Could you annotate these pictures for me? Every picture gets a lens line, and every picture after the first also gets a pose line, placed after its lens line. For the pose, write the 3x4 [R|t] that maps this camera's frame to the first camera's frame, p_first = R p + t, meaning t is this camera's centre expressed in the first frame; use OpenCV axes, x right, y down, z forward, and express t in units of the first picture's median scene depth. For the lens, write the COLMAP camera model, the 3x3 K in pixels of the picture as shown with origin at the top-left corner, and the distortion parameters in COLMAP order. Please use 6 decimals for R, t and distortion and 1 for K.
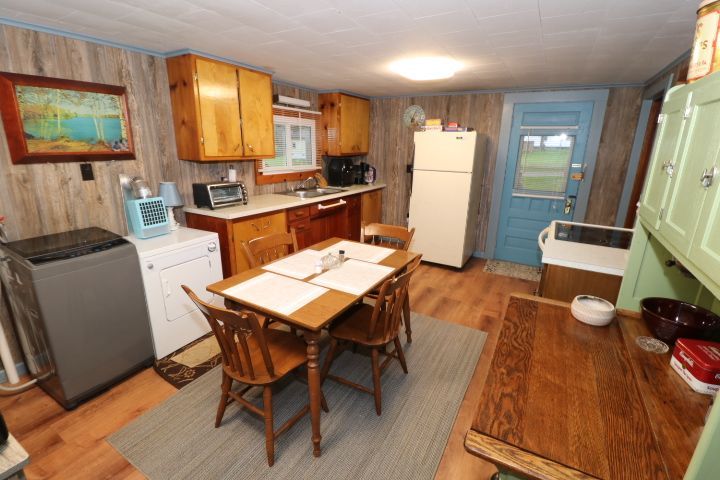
lens RADIAL K [[332.1, 0, 358.7], [0, 332.1, 241.4], [0, 0, 1]] dist [-0.009500, -0.006439]
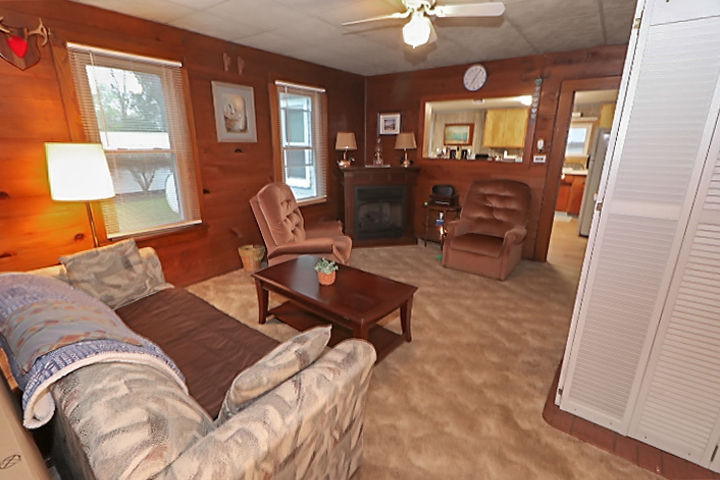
lens RADIAL K [[332.1, 0, 353.0], [0, 332.1, 239.5], [0, 0, 1]] dist [-0.009500, -0.006439]
pose [[-0.174533, 0.252782, -0.951651, 2.634129], [-0.282678, 0.912938, 0.294342, -0.048794], [0.943203, 0.320383, -0.087882, 0.506085]]
